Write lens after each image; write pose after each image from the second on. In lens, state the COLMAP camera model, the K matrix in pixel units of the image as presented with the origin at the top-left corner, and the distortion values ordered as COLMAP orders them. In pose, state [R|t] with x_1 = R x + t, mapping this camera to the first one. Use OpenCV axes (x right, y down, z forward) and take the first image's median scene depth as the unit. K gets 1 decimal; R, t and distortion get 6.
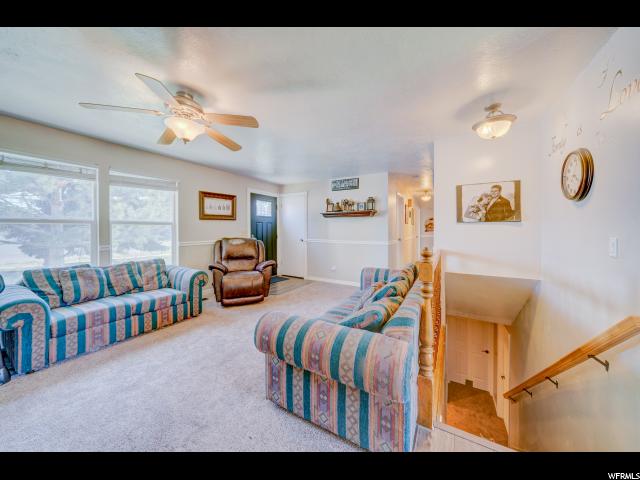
lens RADIAL K [[226.1, 0, 318.6], [0, 226.1, 230.7], [0, 0, 1]] dist [-0.006138, -0.000023]
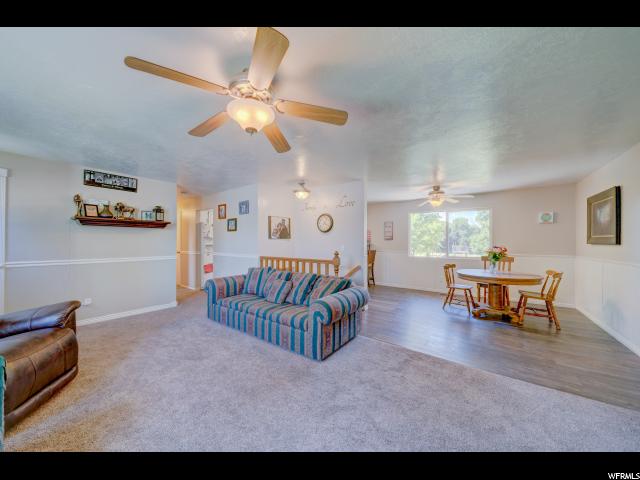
lens RADIAL K [[225.9, 0, 315.4], [0, 225.9, 238.6], [0, 0, 1]] dist [-0.006427, -0.000091]
pose [[0.118858, 0.012197, 0.992836, -0.654645], [0.002706, 0.999917, -0.012608, -0.011181], [-0.992908, 0.004186, 0.118815, 0.332083]]
